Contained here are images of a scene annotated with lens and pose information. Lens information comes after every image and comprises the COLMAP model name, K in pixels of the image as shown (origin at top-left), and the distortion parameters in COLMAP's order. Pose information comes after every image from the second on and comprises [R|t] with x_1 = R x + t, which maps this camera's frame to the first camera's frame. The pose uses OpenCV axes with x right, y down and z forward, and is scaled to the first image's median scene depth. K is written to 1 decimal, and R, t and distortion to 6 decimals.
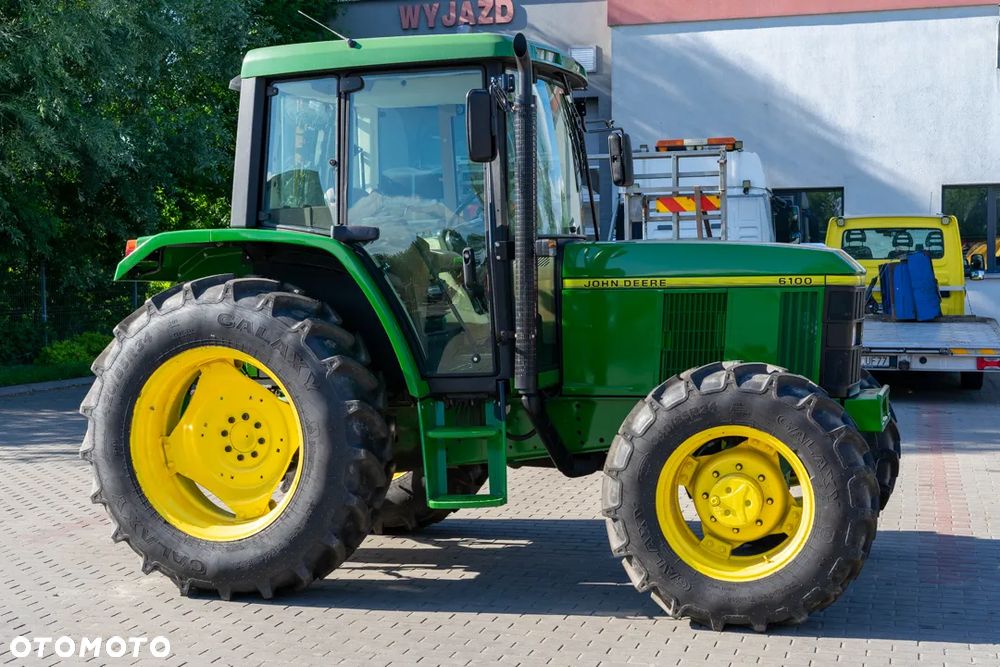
lens RADIAL K [[1478.7, 0, 504.0], [0, 1478.7, 342.7], [0, 0, 1]] dist [0.006329, 0.000000]
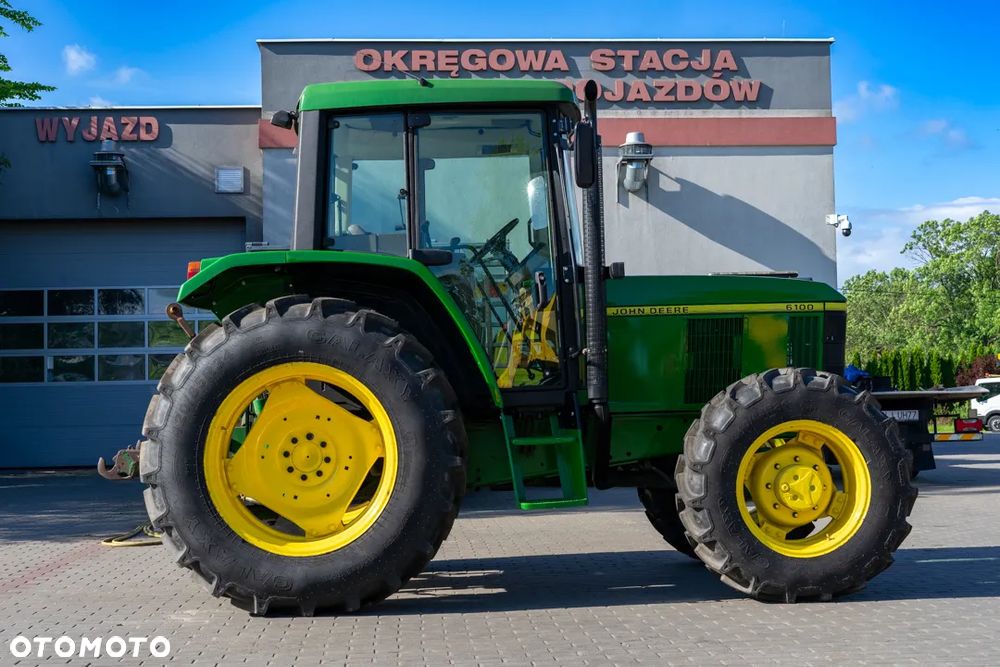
lens RADIAL K [[1478.7, 0, 543.7], [0, 1478.7, 330.9], [0, 0, 1]] dist [0.006329, 0.000000]
pose [[0.935108, 0.011115, 0.354189, -0.402825], [0.028363, 0.993954, -0.106073, 0.094202], [-0.353227, 0.109235, 0.929139, -0.009081]]
